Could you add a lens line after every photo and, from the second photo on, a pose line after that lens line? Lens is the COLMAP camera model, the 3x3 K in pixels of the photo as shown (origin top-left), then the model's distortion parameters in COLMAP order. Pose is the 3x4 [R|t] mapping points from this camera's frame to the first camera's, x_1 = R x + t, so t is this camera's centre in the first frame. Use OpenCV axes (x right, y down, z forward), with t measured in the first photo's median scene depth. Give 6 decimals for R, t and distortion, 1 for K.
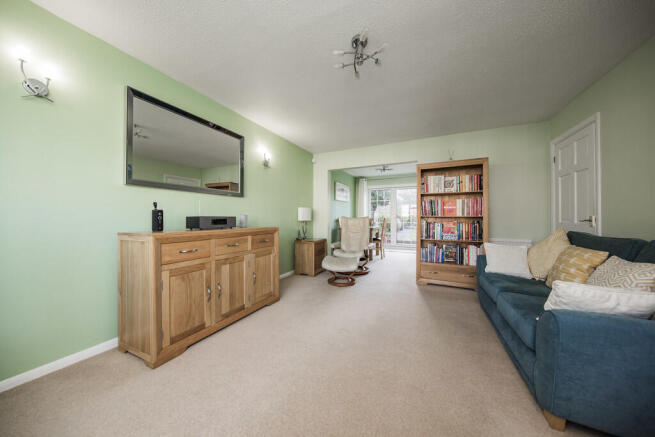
lens RADIAL K [[216.4, 0, 327.2], [0, 216.4, 218.8], [0, 0, 1]] dist [-0.013982, -0.000272]
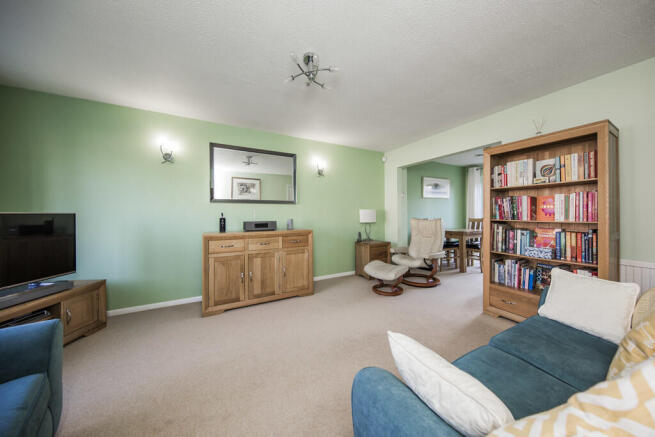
lens RADIAL K [[221.2, 0, 327.8], [0, 221.2, 213.3], [0, 0, 1]] dist [0.000428, -0.000006]
pose [[0.812000, -0.009854, -0.583574, 0.451049], [0.005989, 0.999945, -0.008552, -0.033898], [0.583626, 0.003449, 0.812015, 0.086093]]
